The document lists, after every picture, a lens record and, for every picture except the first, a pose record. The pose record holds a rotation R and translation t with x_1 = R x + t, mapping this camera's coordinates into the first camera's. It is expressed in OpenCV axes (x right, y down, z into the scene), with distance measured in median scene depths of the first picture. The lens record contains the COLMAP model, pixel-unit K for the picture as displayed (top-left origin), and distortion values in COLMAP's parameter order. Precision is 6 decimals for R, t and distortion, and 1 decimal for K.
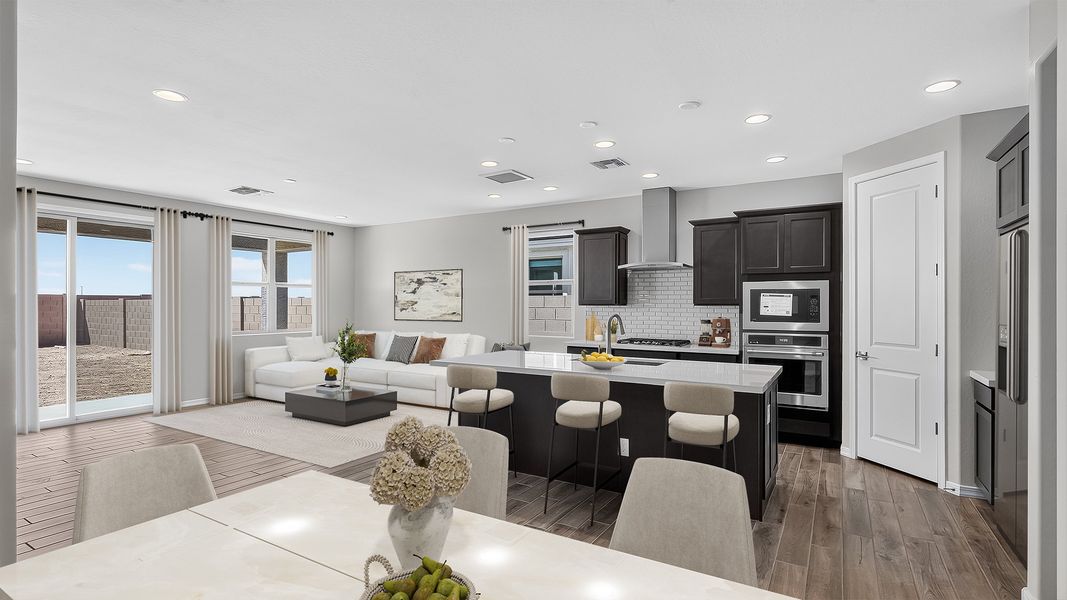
lens RADIAL K [[508.0, 0, 532.2], [0, 508.0, 302.7], [0, 0, 1]] dist [-0.001817, -0.000608]
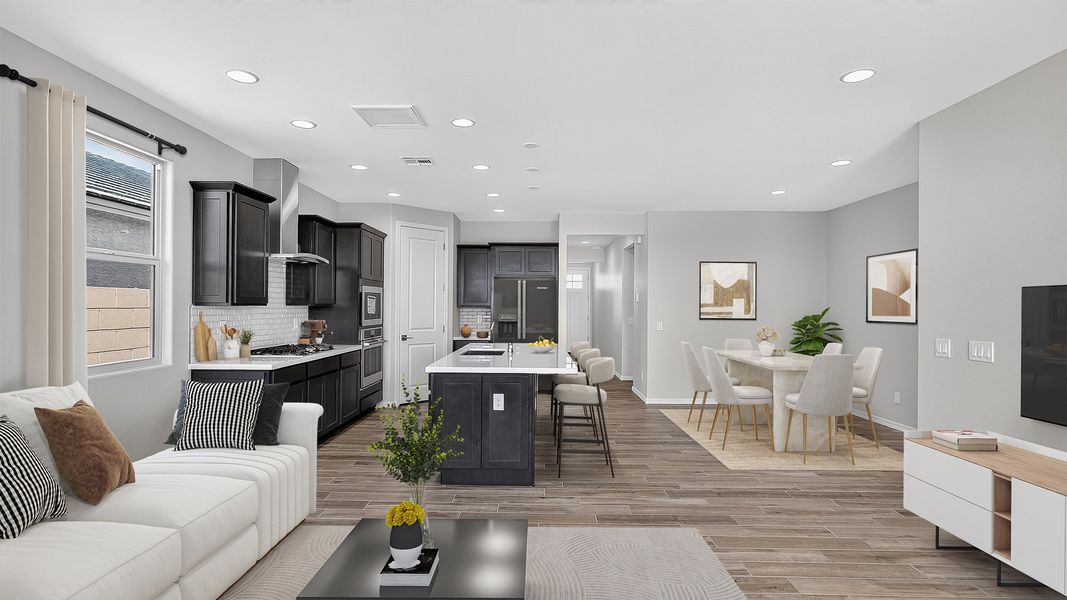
lens RADIAL K [[508.0, 0, 532.2], [0, 508.0, 302.7], [0, 0, 1]] dist [-0.001817, -0.000608]
pose [[-0.512508, 0.014184, 0.858565, -0.784305], [0.006599, 0.999899, -0.012579, 0.016405], [-0.858657, -0.000781, -0.512550, 1.285623]]
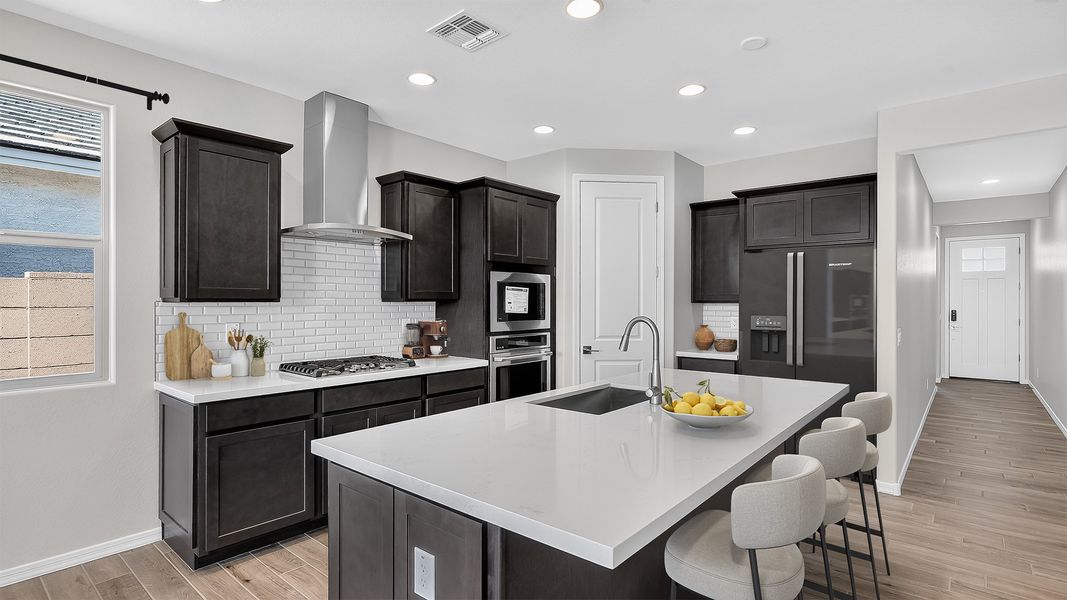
lens RADIAL K [[508.0, 0, 532.2], [0, 508.0, 302.7], [0, 0, 1]] dist [-0.001817, -0.000608]
pose [[0.153204, -0.002407, 0.988192, -0.342547], [-0.001618, 0.999995, 0.002687, 0.005207], [-0.988193, -0.002010, 0.153199, 0.836389]]
